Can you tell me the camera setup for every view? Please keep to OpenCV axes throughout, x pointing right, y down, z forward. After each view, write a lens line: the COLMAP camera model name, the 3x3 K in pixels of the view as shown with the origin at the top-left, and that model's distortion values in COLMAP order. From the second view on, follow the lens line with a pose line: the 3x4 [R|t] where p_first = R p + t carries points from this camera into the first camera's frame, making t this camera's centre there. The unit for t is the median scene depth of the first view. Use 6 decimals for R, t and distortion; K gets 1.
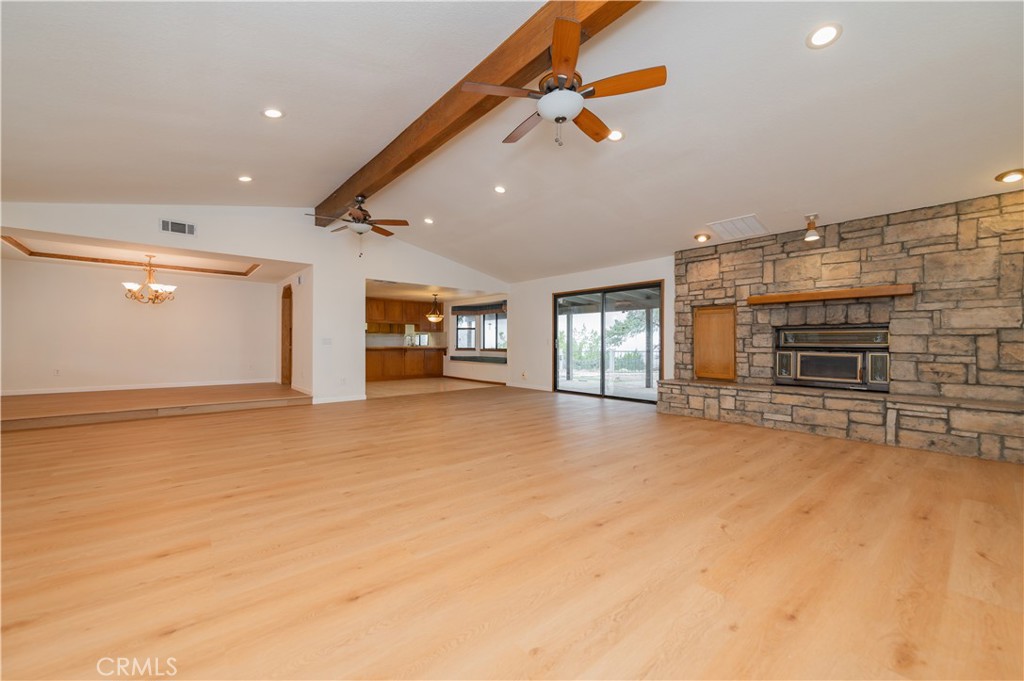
lens RADIAL K [[410.9, 0, 514.4], [0, 410.9, 343.0], [0, 0, 1]] dist [-0.000129, -0.000043]
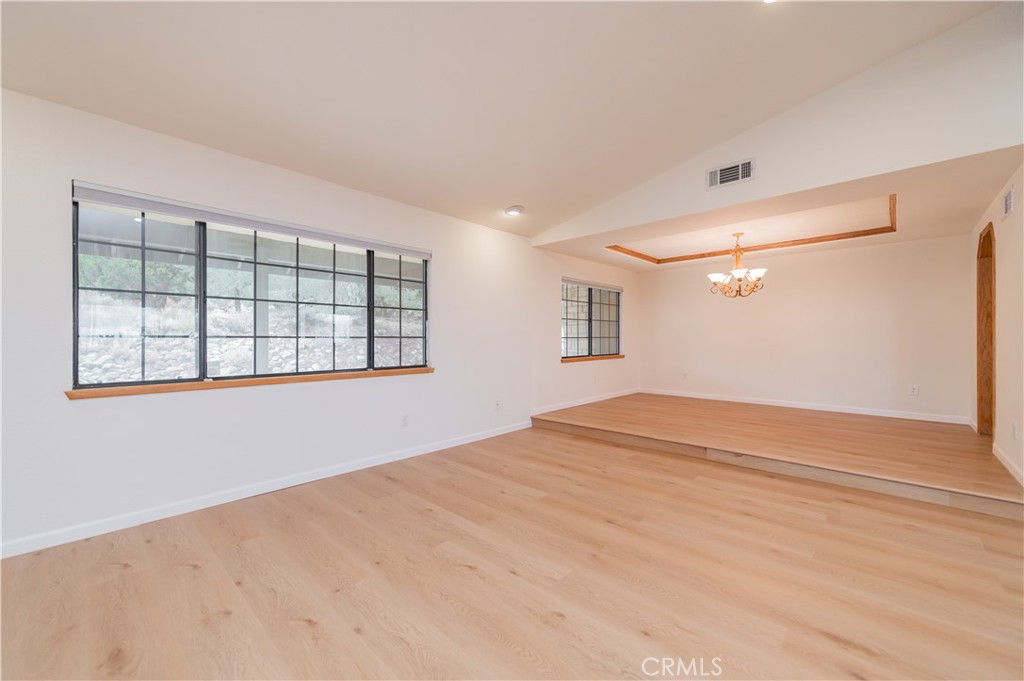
lens RADIAL K [[410.9, 0, 514.5], [0, 410.9, 342.1], [0, 0, 1]] dist [-0.000129, -0.000043]
pose [[0.119917, 0.001394, -0.992783, -0.190132], [0.002413, 0.999996, 0.001695, -0.016640], [0.992781, -0.002599, 0.119913, 0.511717]]
